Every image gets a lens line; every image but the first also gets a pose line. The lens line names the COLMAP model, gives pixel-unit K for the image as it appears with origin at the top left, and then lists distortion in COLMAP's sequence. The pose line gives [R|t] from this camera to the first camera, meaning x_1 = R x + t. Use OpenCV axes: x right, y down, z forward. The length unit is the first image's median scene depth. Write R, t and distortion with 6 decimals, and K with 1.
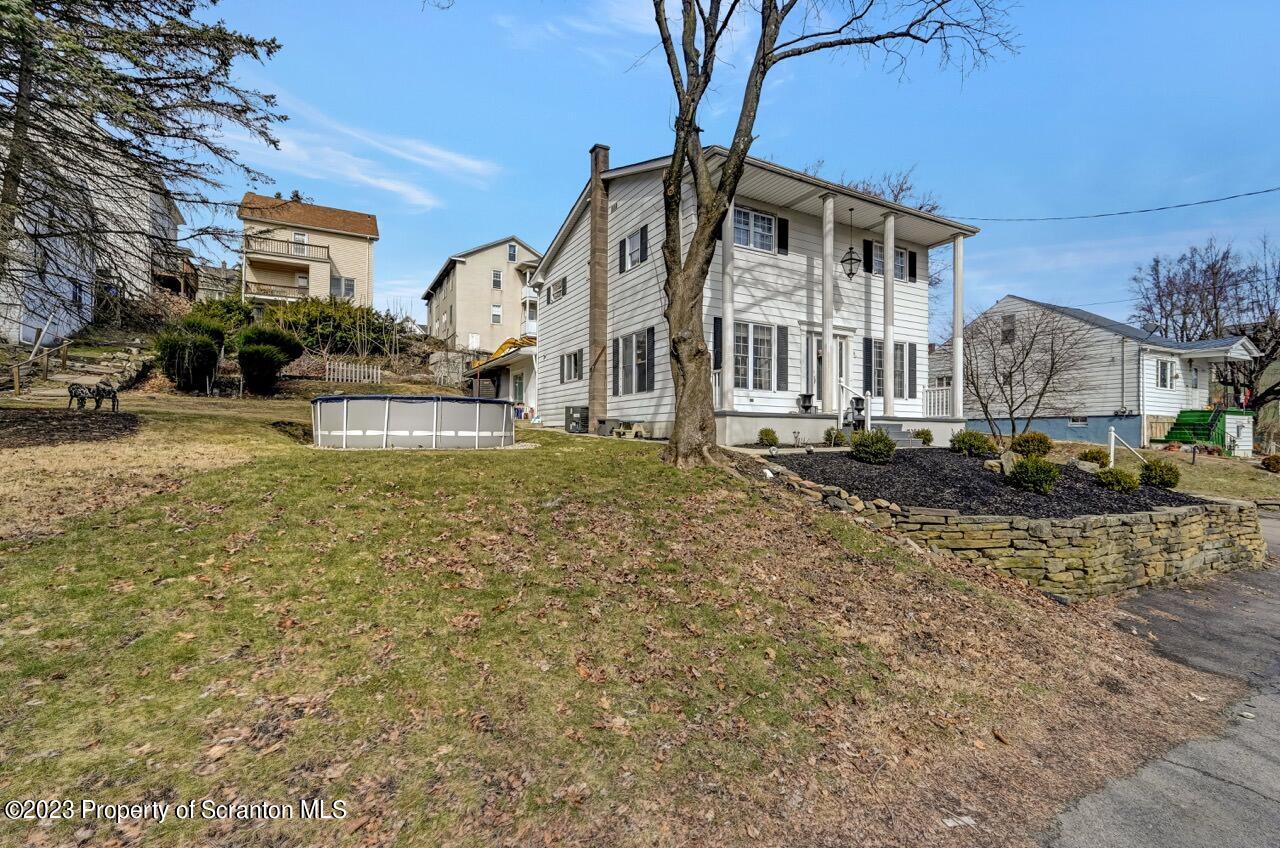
lens RADIAL K [[575.2, 0, 636.0], [0, 575.2, 436.3], [0, 0, 1]] dist [0.003536, -0.000460]
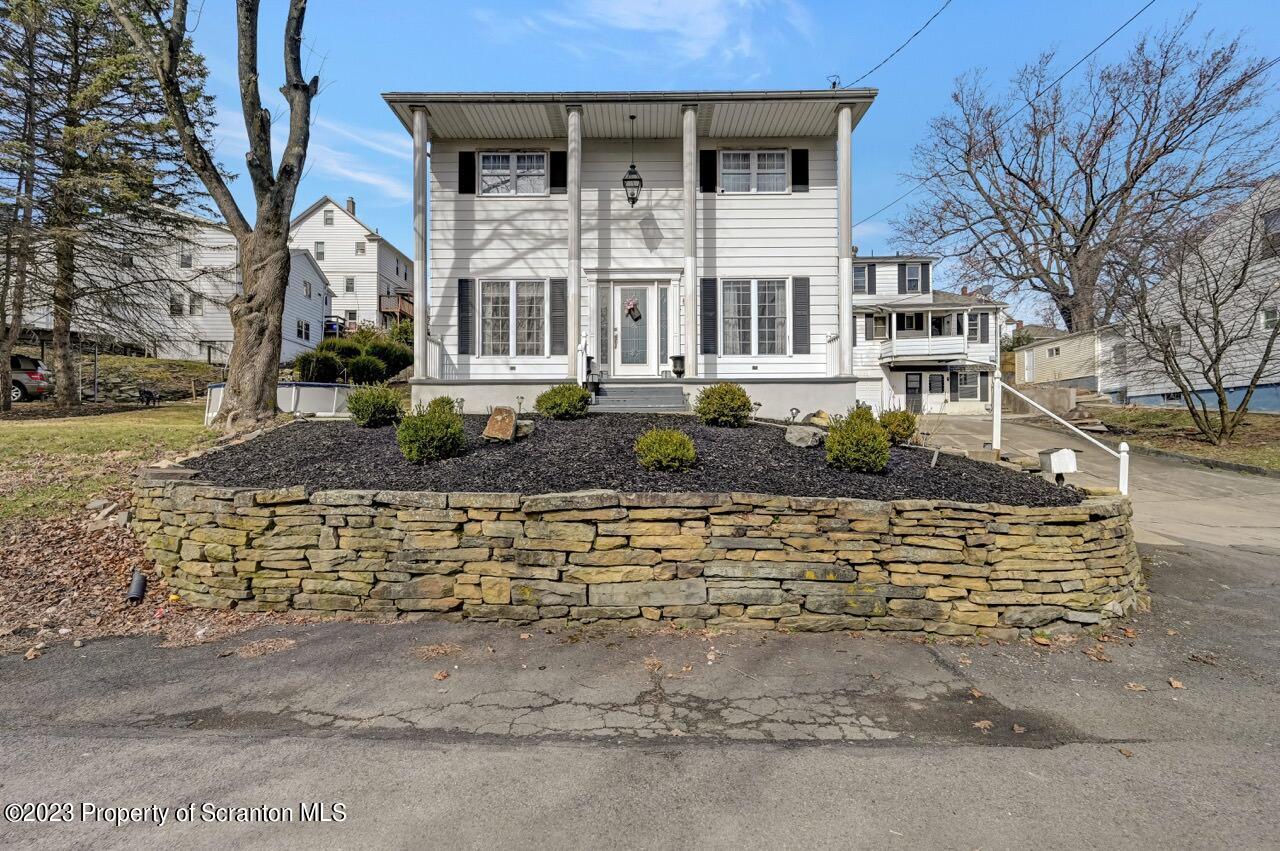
lens RADIAL K [[575.2, 0, 631.8], [0, 575.2, 429.4], [0, 0, 1]] dist [0.003536, -0.000460]
pose [[0.862965, -0.015310, -0.505032, 0.756134], [0.006589, 0.999797, -0.019050, 0.045315], [0.505221, 0.013112, 0.862891, 0.324112]]
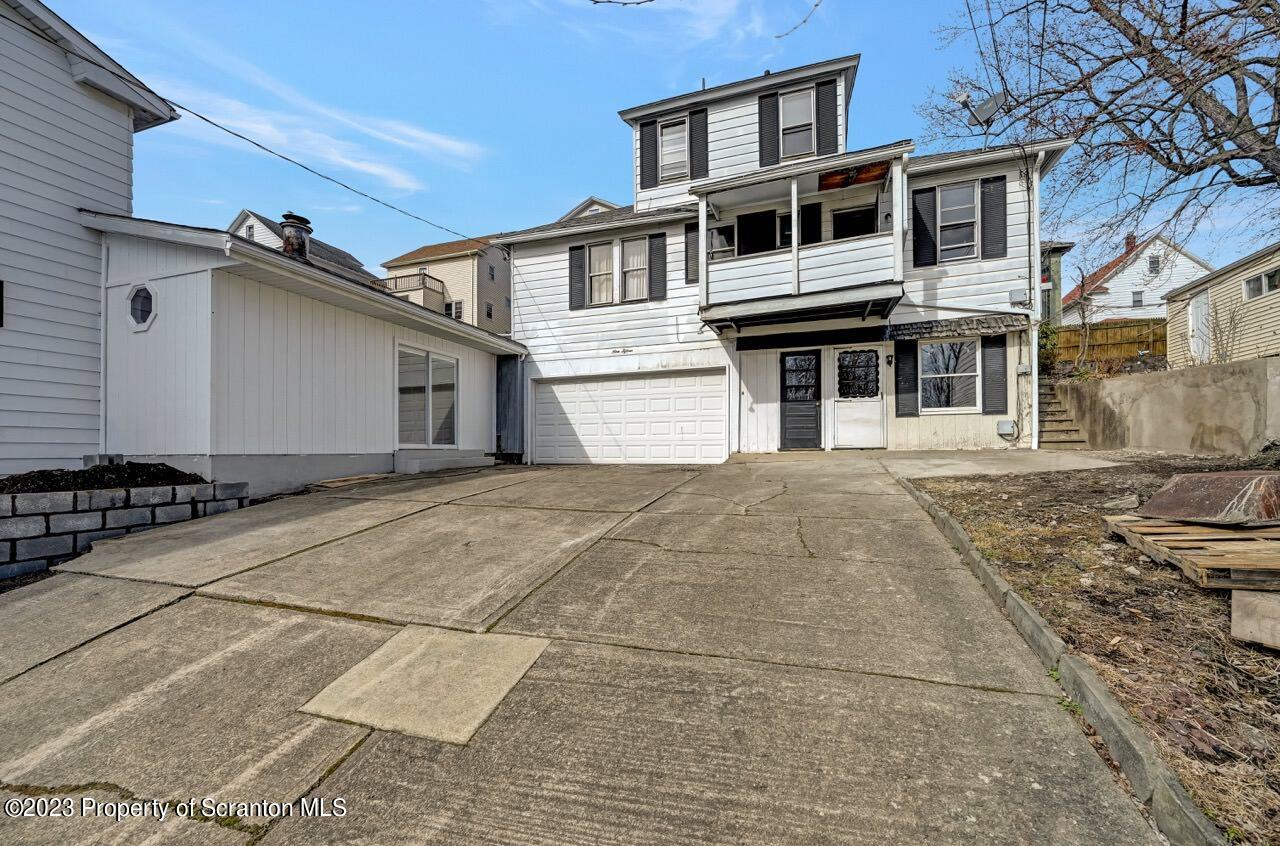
lens RADIAL K [[507.0, 0, 642.3], [0, 507.0, 450.7], [0, 0, 1]] dist [0.000588, -0.000465]
pose [[0.670615, -0.013043, -0.741691, 0.979609], [0.012629, 0.999901, -0.006165, -0.033309], [0.741698, -0.005233, 0.670713, 1.837579]]
